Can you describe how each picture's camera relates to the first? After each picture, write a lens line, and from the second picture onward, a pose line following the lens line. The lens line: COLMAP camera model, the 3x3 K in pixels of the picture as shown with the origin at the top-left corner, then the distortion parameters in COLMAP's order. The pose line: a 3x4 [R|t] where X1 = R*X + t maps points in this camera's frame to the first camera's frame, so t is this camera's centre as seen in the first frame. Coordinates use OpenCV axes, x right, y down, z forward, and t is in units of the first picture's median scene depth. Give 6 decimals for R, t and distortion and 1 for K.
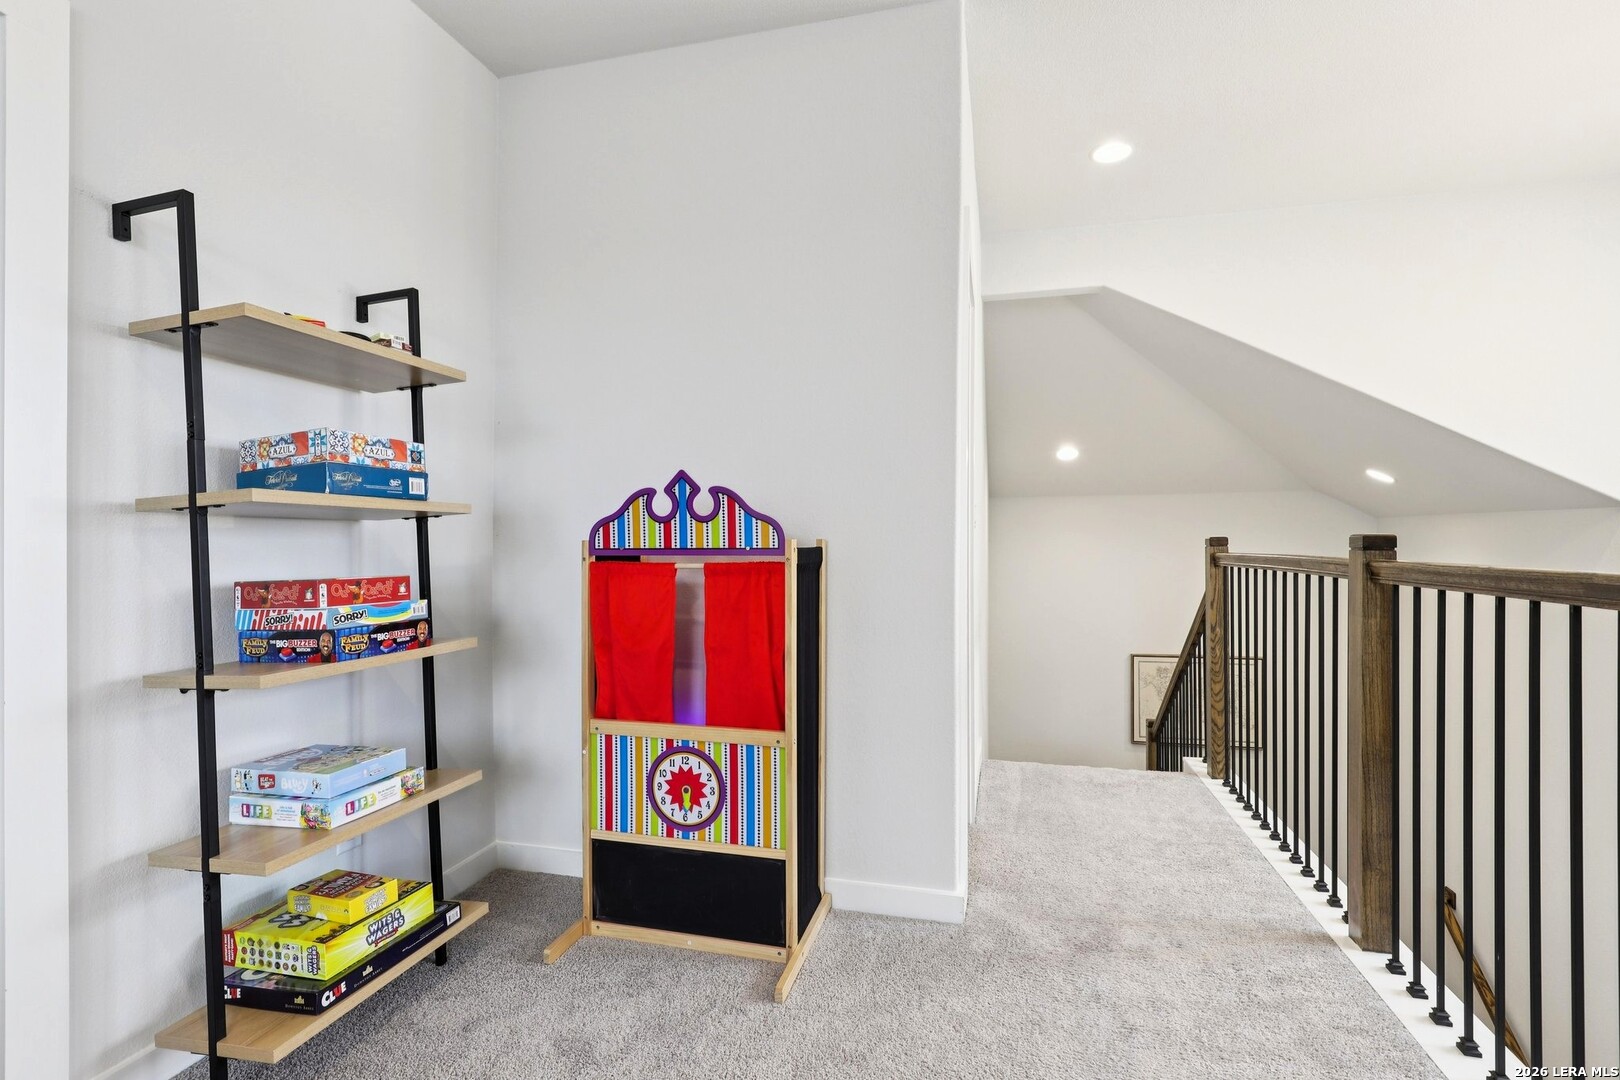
lens RADIAL K [[742.1, 0, 816.9], [0, 742.1, 544.2], [0, 0, 1]] dist [-0.028854, 0.007216]
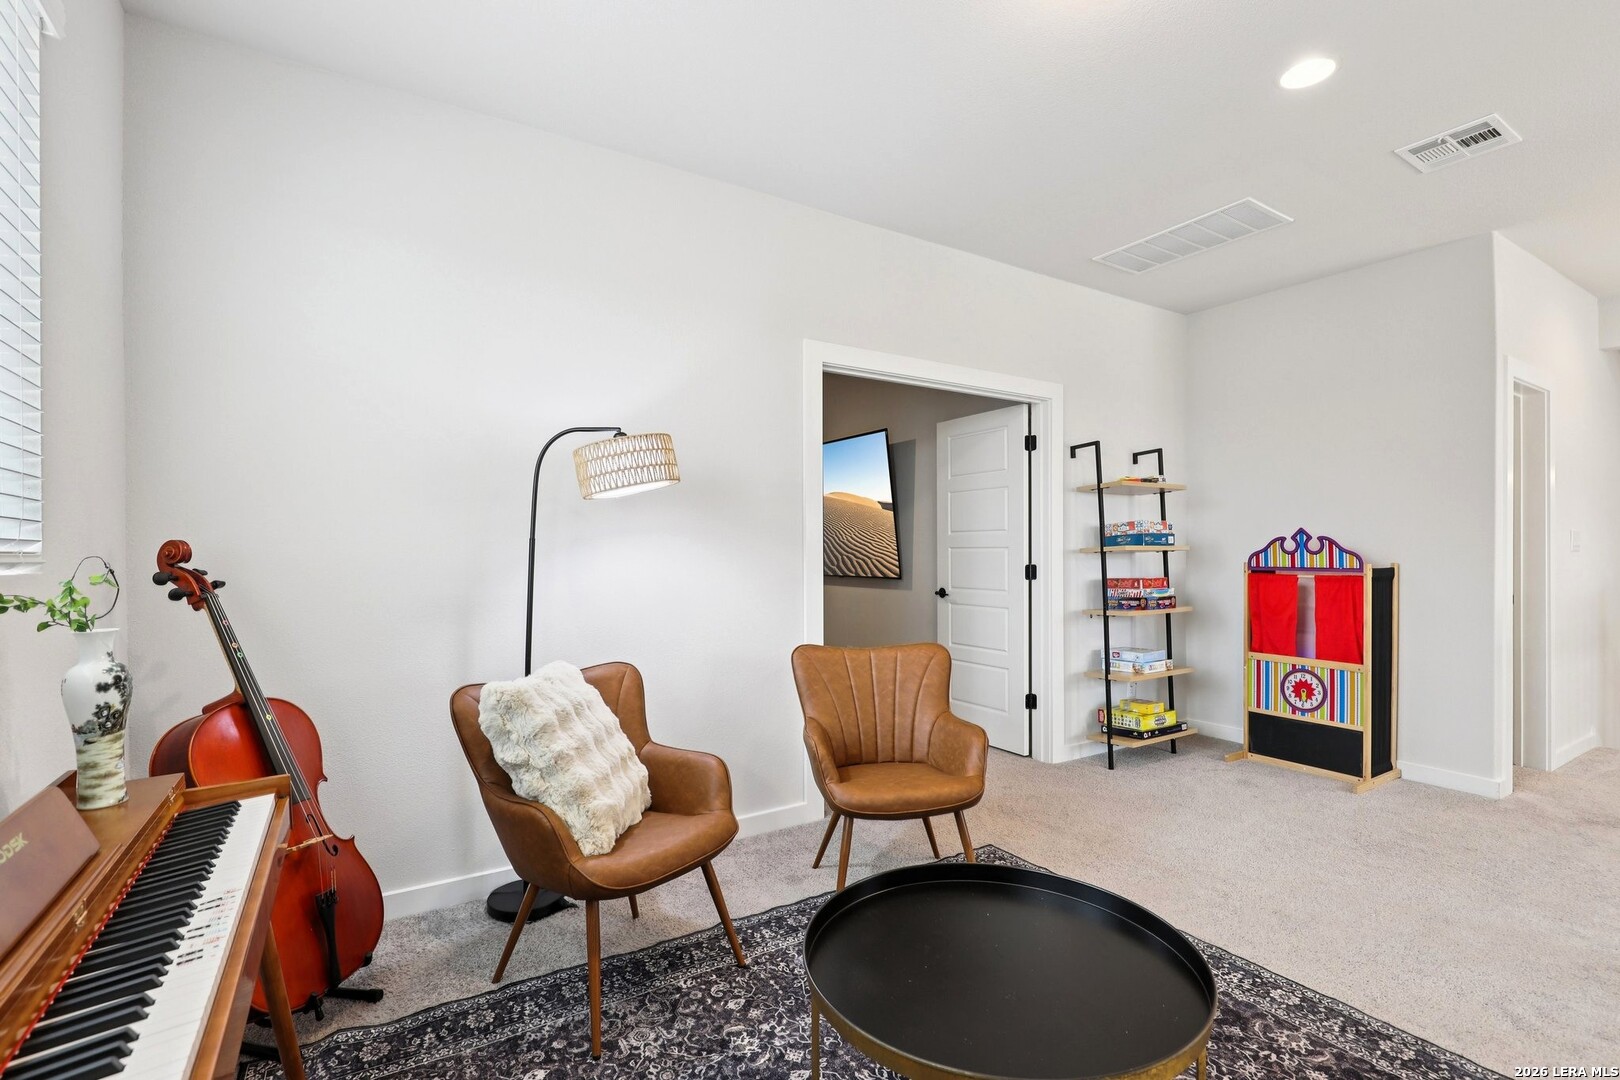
lens RADIAL K [[742.1, 0, 816.9], [0, 742.1, 544.2], [0, 0, 1]] dist [-0.028854, 0.007216]
pose [[0.721774, -0.003183, -0.692122, 0.240251], [-0.001927, 0.999976, -0.006609, -0.041157], [0.692126, 0.006103, 0.721751, -1.308933]]
